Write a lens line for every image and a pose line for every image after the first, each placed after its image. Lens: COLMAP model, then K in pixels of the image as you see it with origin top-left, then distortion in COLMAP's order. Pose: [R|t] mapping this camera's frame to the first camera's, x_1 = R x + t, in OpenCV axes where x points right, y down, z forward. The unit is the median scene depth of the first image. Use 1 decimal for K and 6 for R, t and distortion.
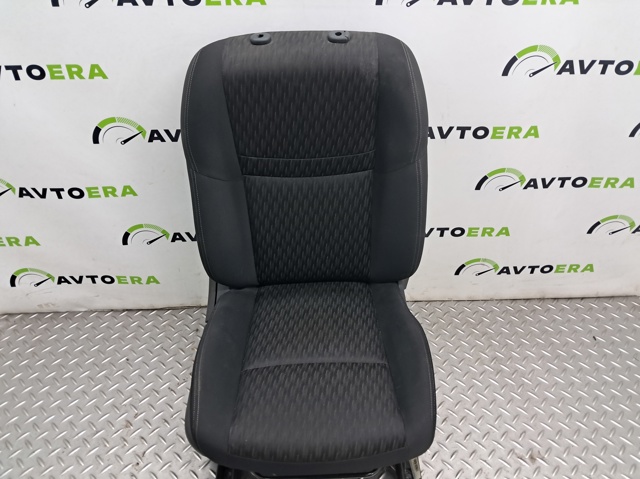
lens RADIAL K [[501.7, 0, 332.3], [0, 501.7, 238.8], [0, 0, 1]] dist [0.054592, -0.008853]
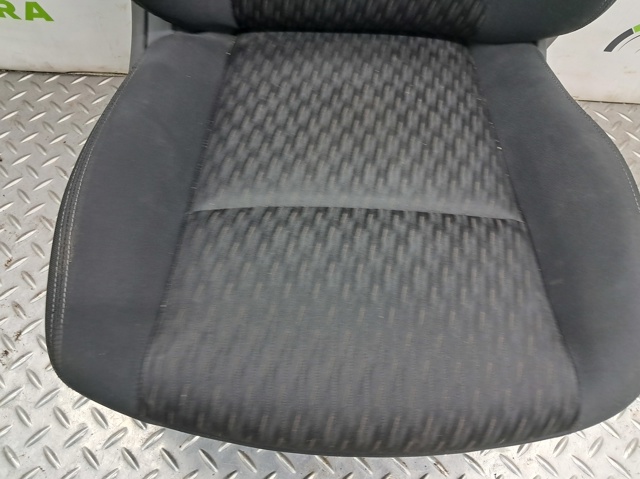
lens RADIAL K [[497.7, 0, 335.8], [0, 497.7, 236.3], [0, 0, 1]] dist [0.046853, -0.006486]
pose [[0.996989, 0.072677, 0.027048, -0.058894], [-0.077540, 0.929577, 0.360382, 0.108766], [0.001049, -0.361394, 0.932413, 0.556115]]
